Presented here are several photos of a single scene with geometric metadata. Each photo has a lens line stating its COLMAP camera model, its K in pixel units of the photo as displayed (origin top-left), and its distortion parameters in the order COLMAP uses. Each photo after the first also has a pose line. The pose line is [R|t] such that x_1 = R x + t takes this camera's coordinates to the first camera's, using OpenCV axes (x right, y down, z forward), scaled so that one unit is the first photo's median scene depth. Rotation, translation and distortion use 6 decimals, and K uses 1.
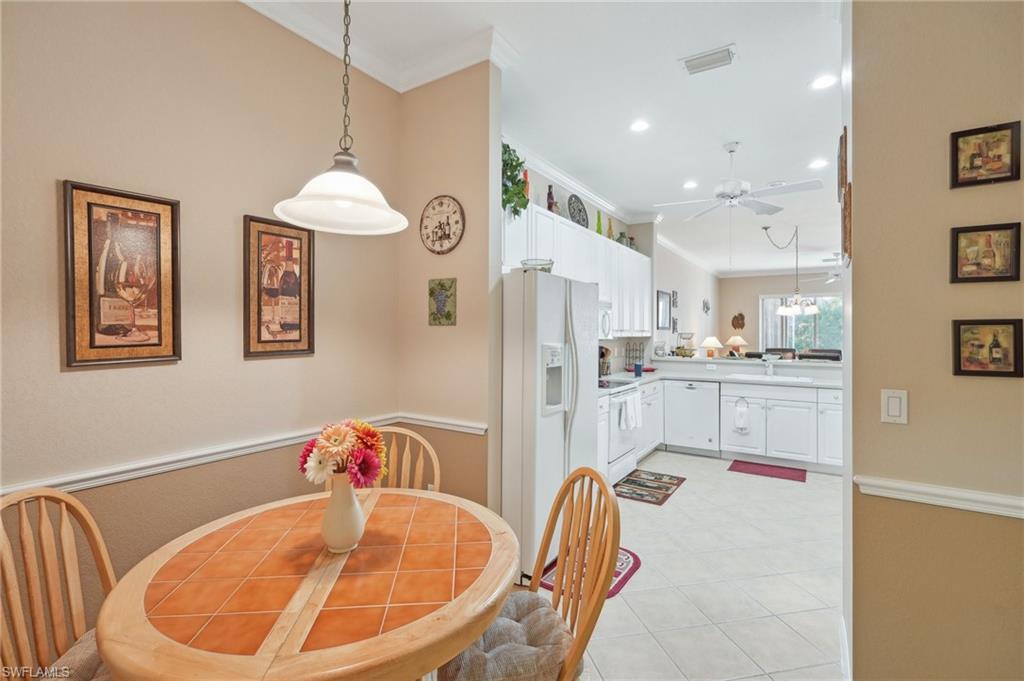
lens RADIAL K [[458.5, 0, 515.7], [0, 458.5, 333.5], [0, 0, 1]] dist [-0.002939, -0.000105]
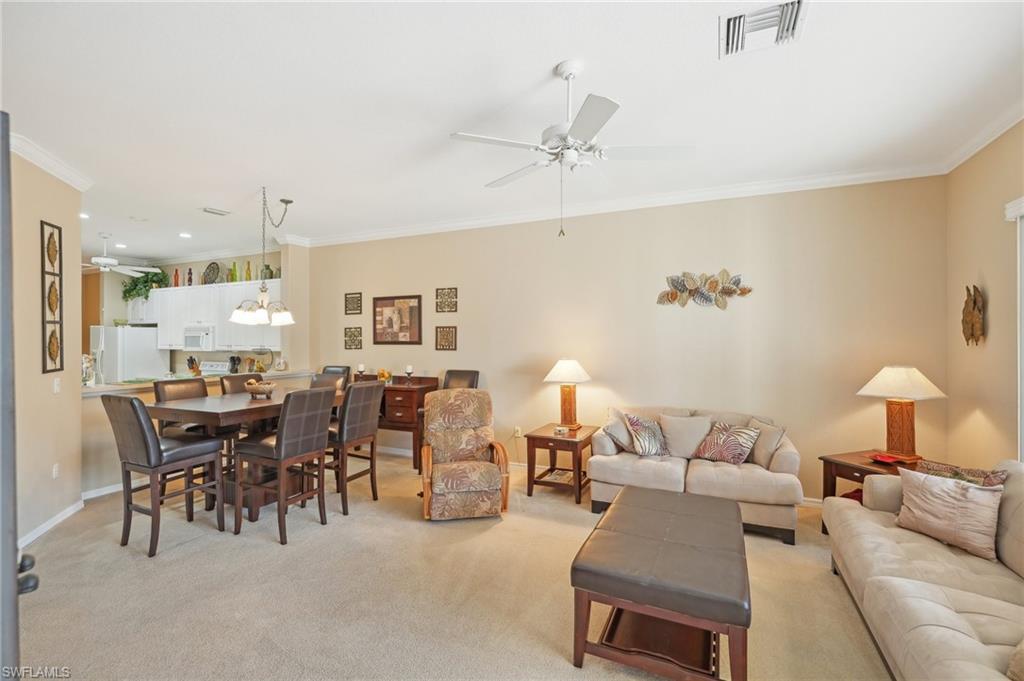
lens RADIAL K [[457.4, 0, 502.4], [0, 457.4, 334.1], [0, 0, 1]] dist [0.001235, 0.000598]
pose [[0.125829, -0.009385, -0.992008, 4.055405], [-0.000502, 0.999955, -0.009524, -0.069656], [0.992052, 0.001697, 0.125818, 3.927260]]
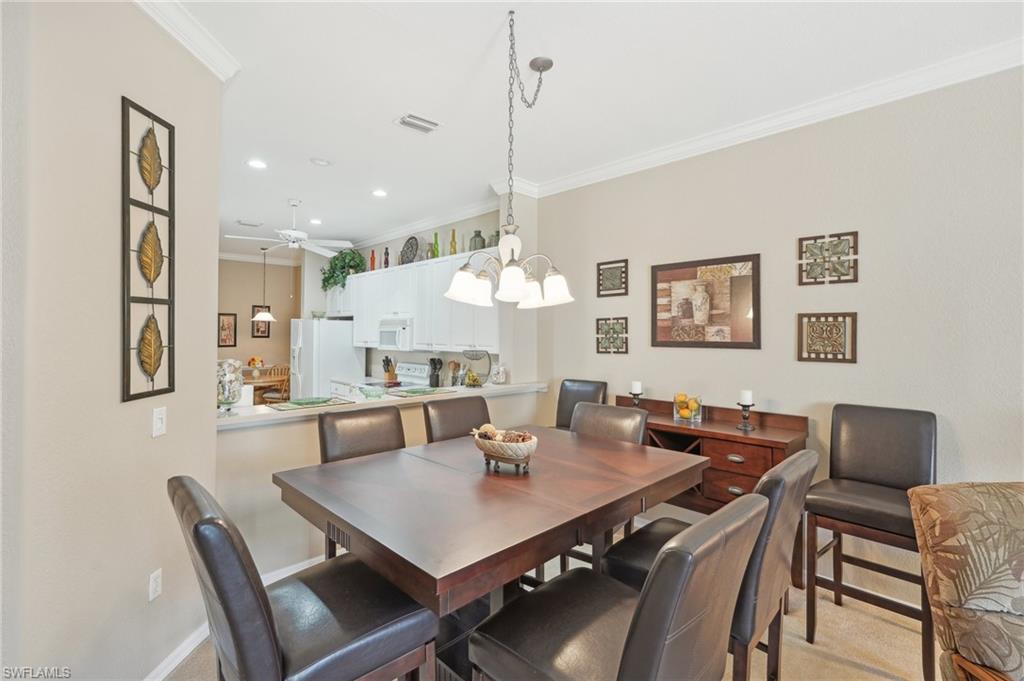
lens RADIAL K [[457.8, 0, 508.3], [0, 457.8, 327.5], [0, 0, 1]] dist [-0.014356, 0.000395]
pose [[-0.220757, -0.018125, -0.975160, 2.830014], [-0.009174, 0.999822, -0.016507, -0.069132], [0.975286, 0.005302, -0.220884, 3.339017]]
